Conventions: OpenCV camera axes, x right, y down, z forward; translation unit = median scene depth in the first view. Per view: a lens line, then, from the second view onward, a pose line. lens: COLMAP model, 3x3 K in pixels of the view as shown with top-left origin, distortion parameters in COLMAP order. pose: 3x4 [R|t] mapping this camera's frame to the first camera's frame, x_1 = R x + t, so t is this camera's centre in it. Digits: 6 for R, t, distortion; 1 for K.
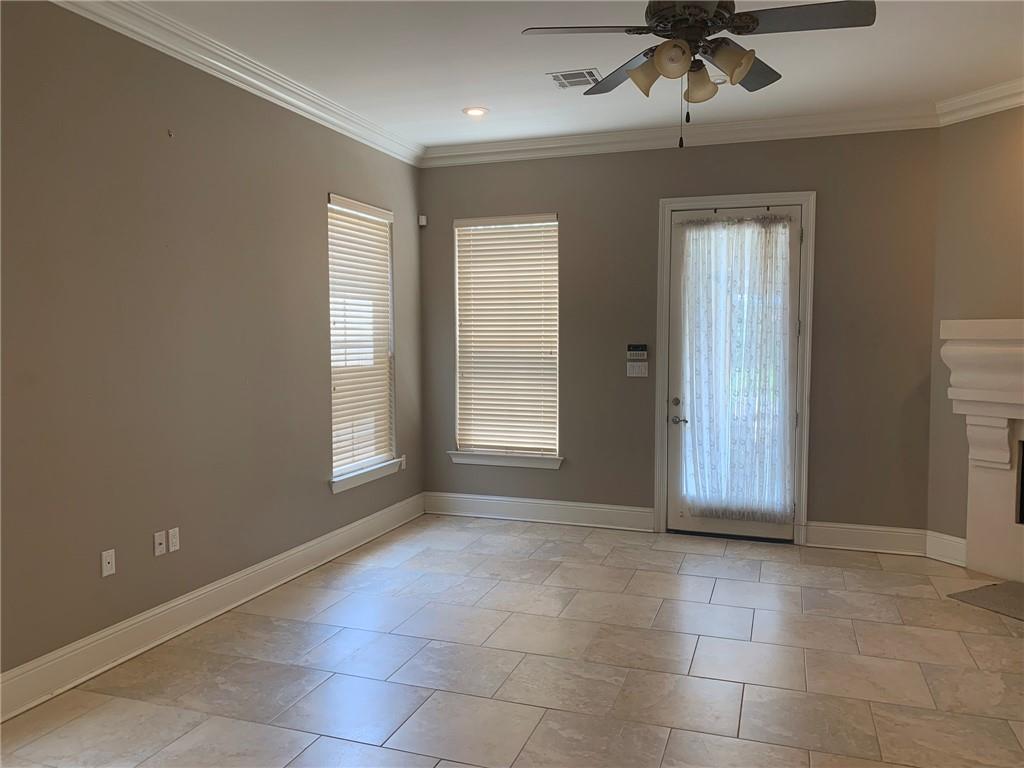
lens RADIAL K [[798.9, 0, 511.6], [0, 798.9, 388.0], [0, 0, 1]] dist [0.034315, -0.037345]
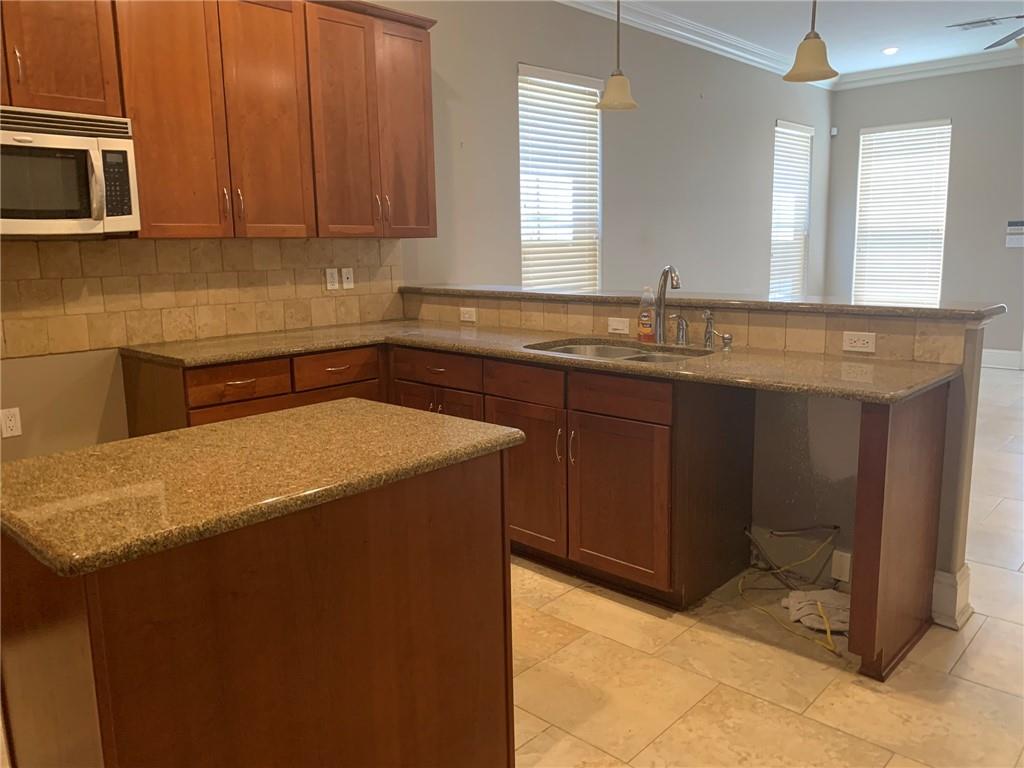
lens RADIAL K [[798.9, 0, 505.5], [0, 798.9, 378.3], [0, 0, 1]] dist [0.034315, -0.037345]
pose [[0.913928, 0.051428, -0.402604, -0.054808], [-0.009904, 0.994470, 0.104548, 0.067090], [0.405754, -0.091562, 0.909384, -0.495197]]
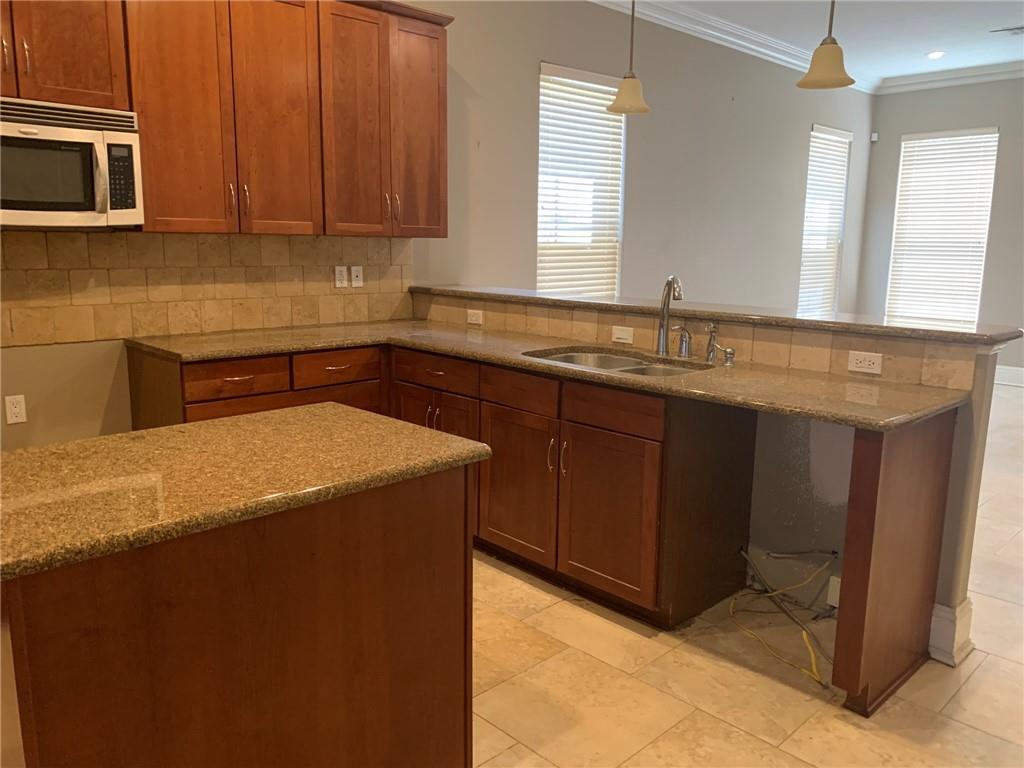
lens RADIAL K [[798.9, 0, 494.4], [0, 798.9, 387.9], [0, 0, 1]] dist [0.034315, -0.037345]
pose [[0.888701, 0.092717, -0.449014, -0.038617], [-0.042256, 0.991735, 0.121148, 0.061781], [0.456536, -0.088691, 0.885274, -0.479594]]
